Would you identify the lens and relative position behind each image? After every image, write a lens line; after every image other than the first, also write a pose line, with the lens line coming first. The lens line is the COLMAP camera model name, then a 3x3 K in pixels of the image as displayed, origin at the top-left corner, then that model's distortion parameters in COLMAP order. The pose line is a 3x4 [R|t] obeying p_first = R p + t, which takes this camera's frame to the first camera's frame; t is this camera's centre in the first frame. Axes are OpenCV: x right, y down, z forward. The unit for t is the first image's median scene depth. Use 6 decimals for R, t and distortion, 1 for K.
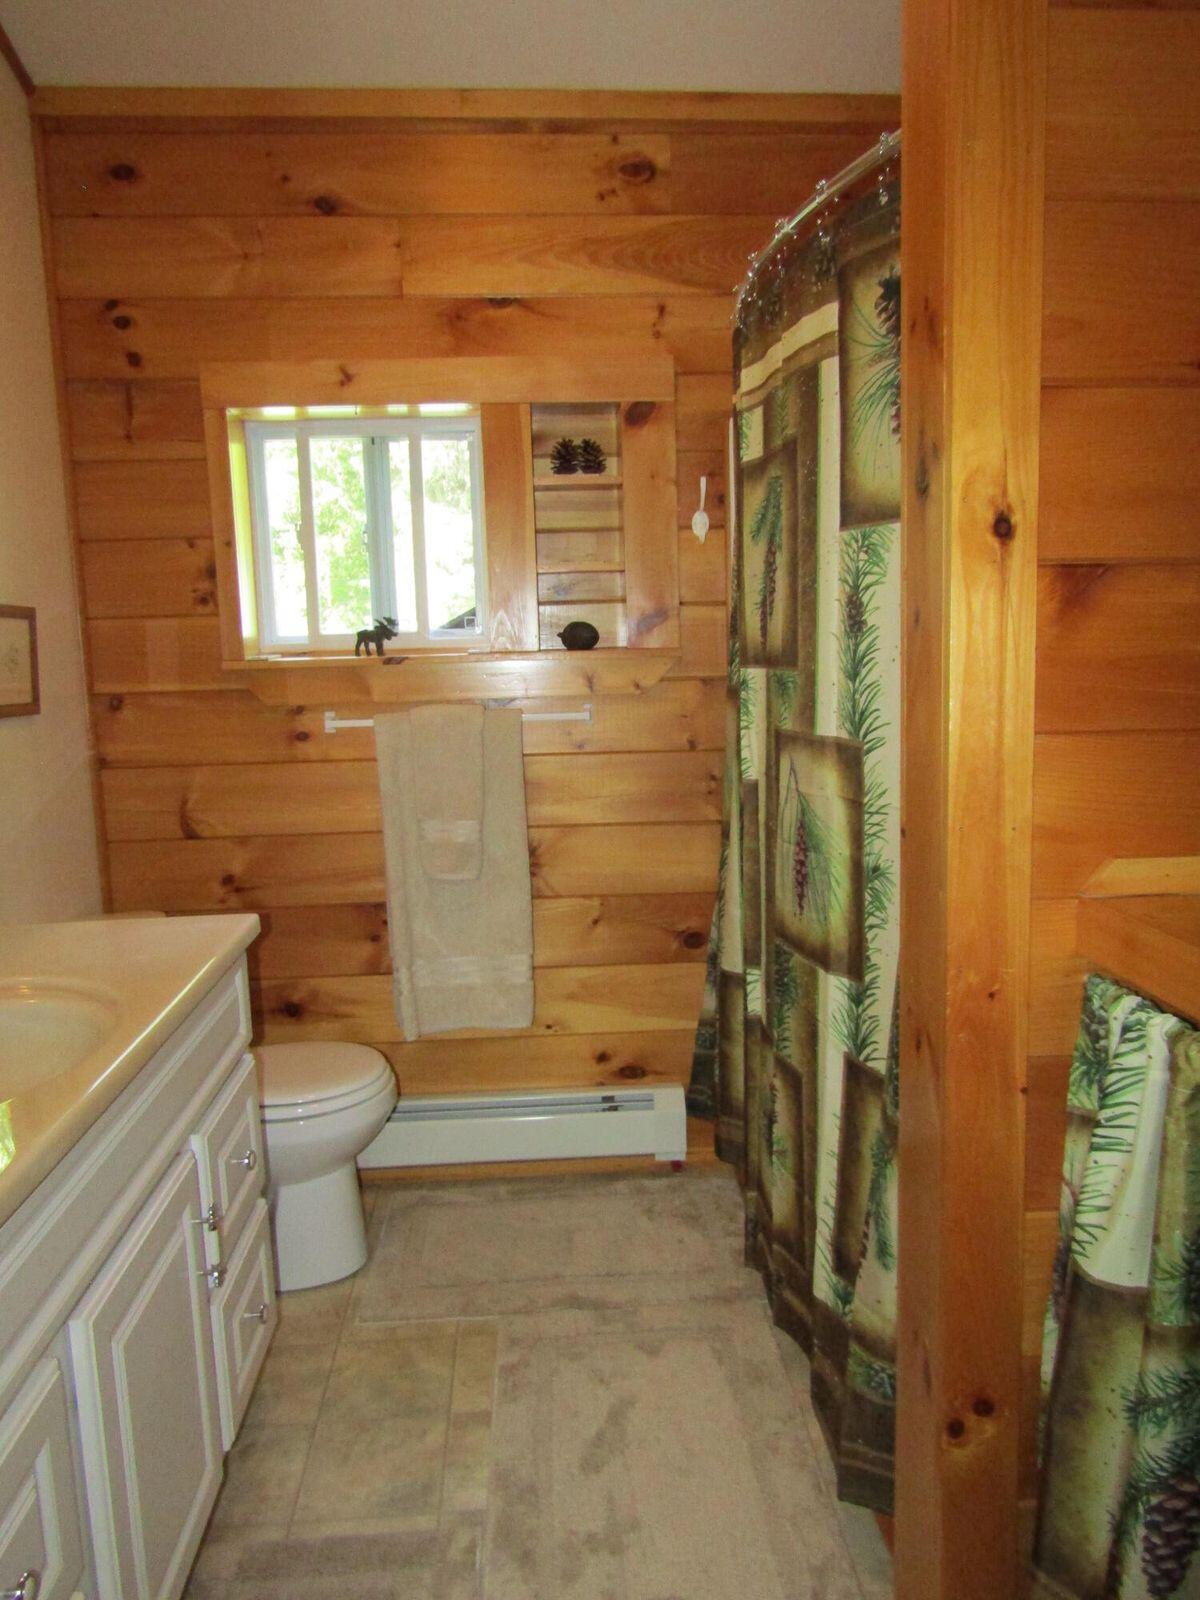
lens RADIAL K [[1138.8, 0, 597.2], [0, 1138.8, 797.9], [0, 0, 1]] dist [-0.019516, 0.007382]
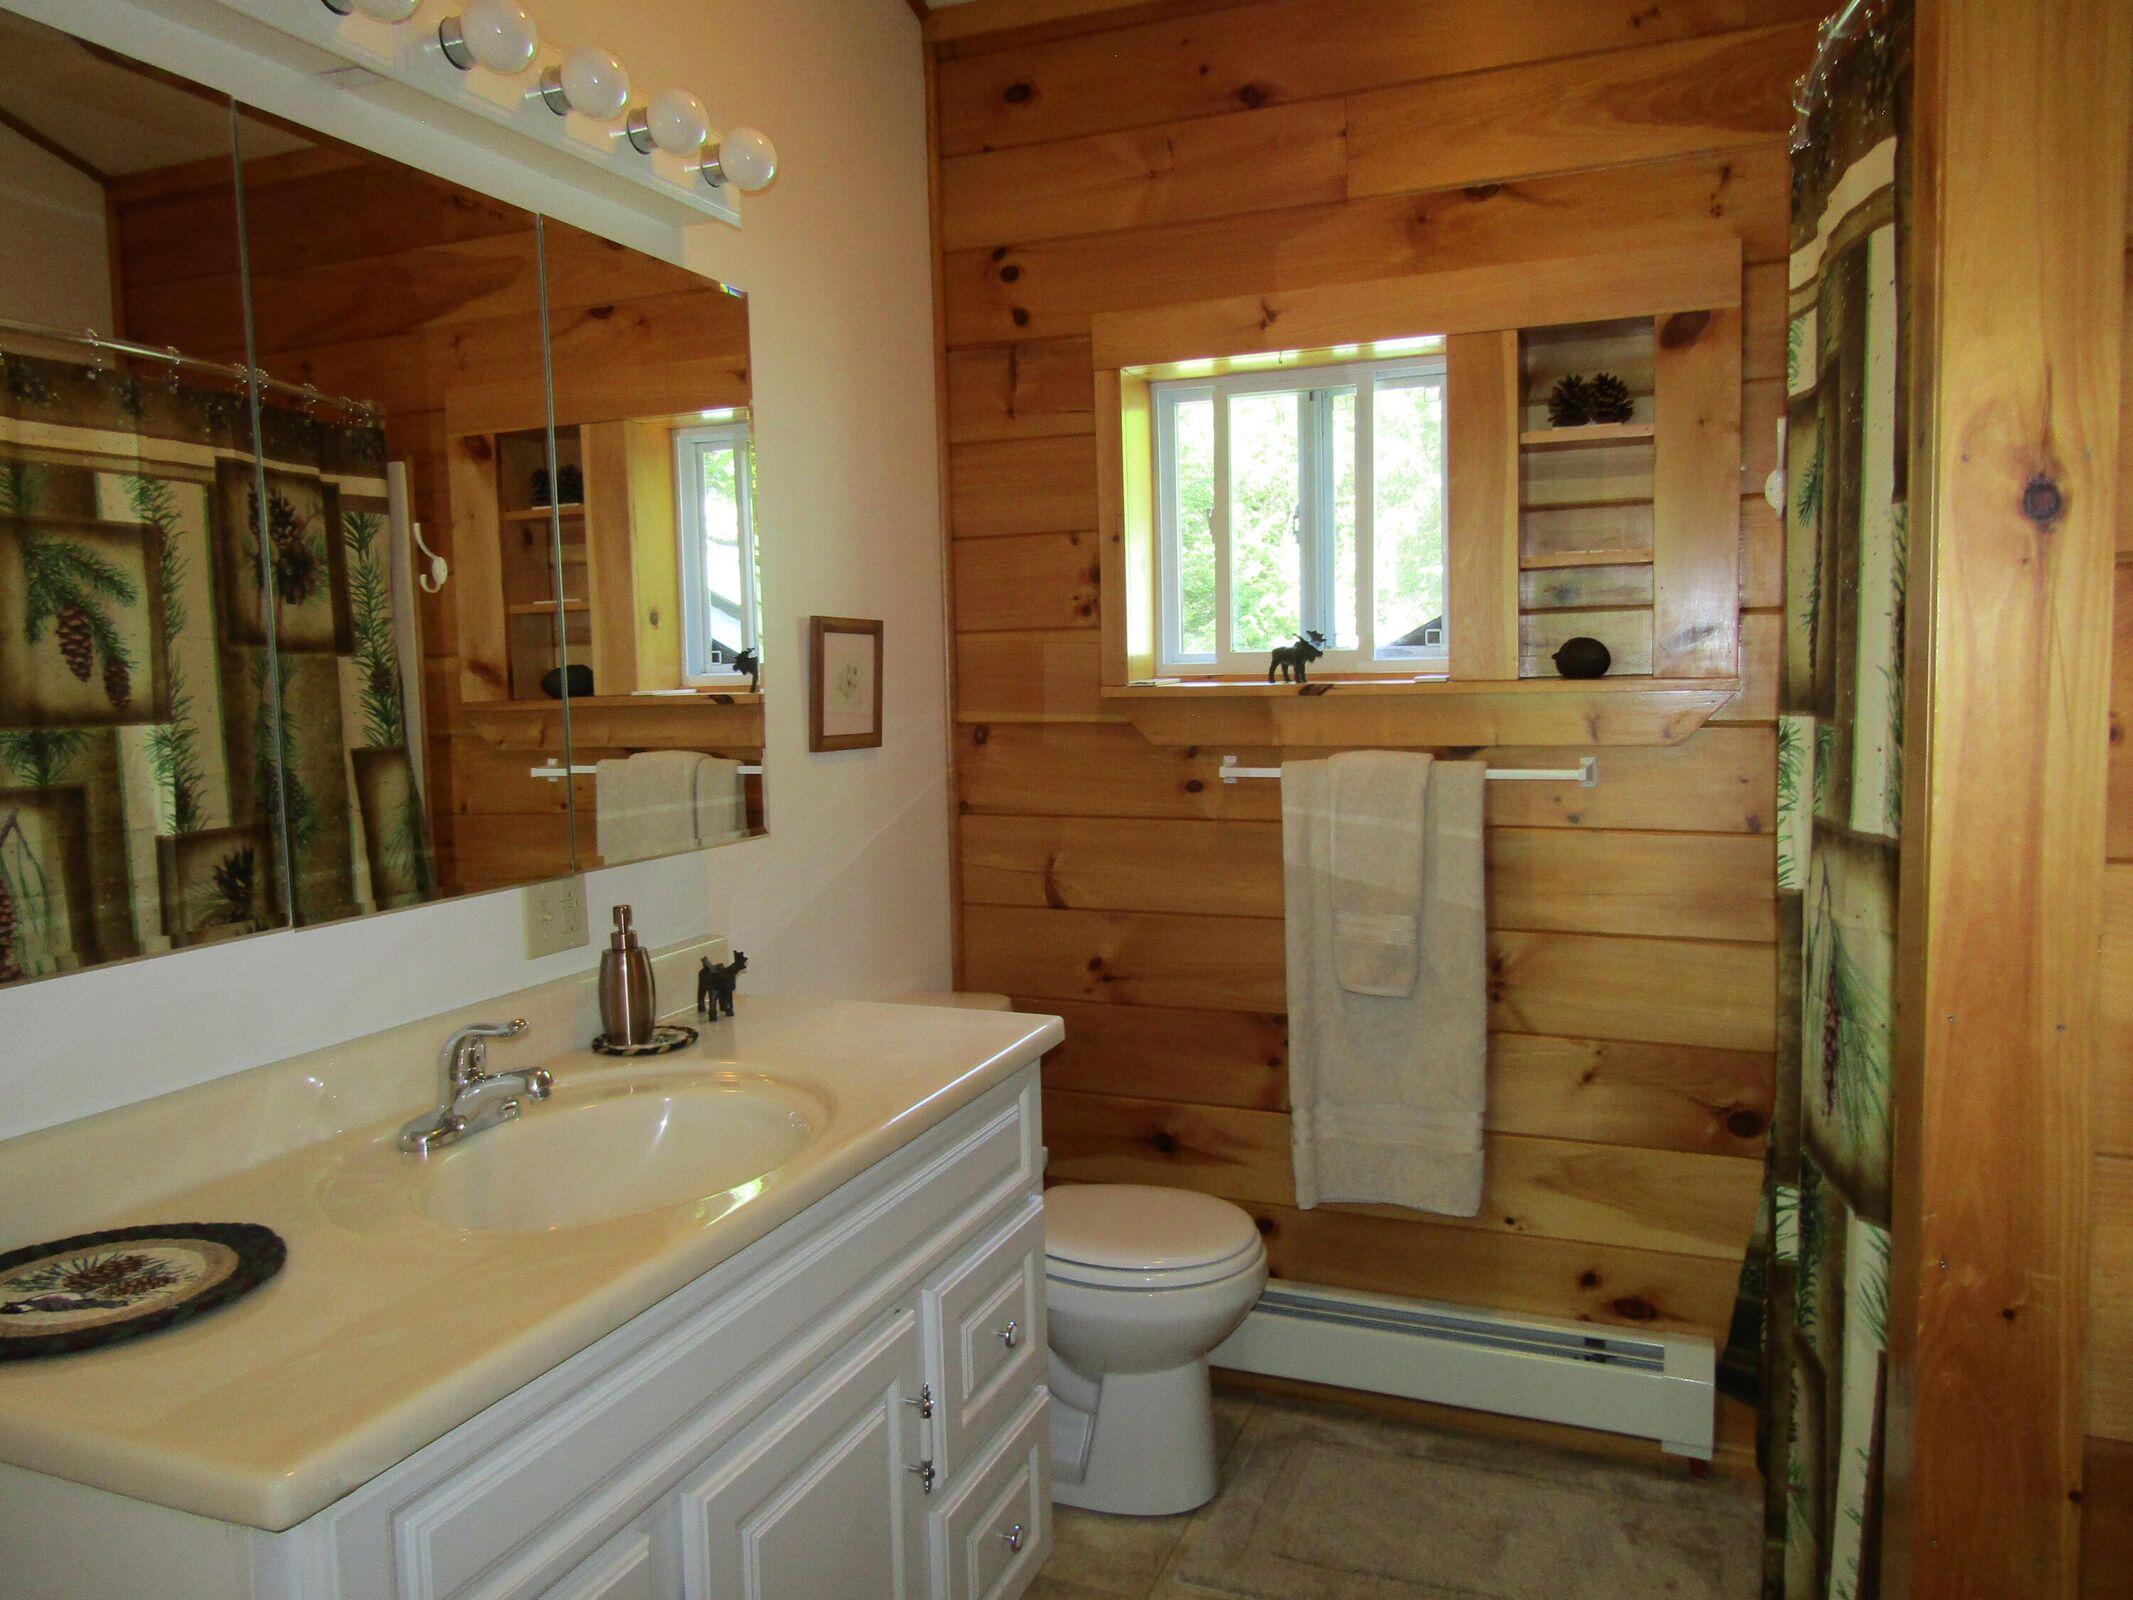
lens RADIAL K [[1518.1, 0, 1059.4], [0, 1518.1, 802.2], [0, 0, 1]] dist [-0.019516, 0.007382]
pose [[0.895704, 0.049080, -0.441934, 0.115413], [-0.064436, 0.997725, -0.019794, -0.017838], [0.439957, 0.046206, 0.896829, 0.047701]]
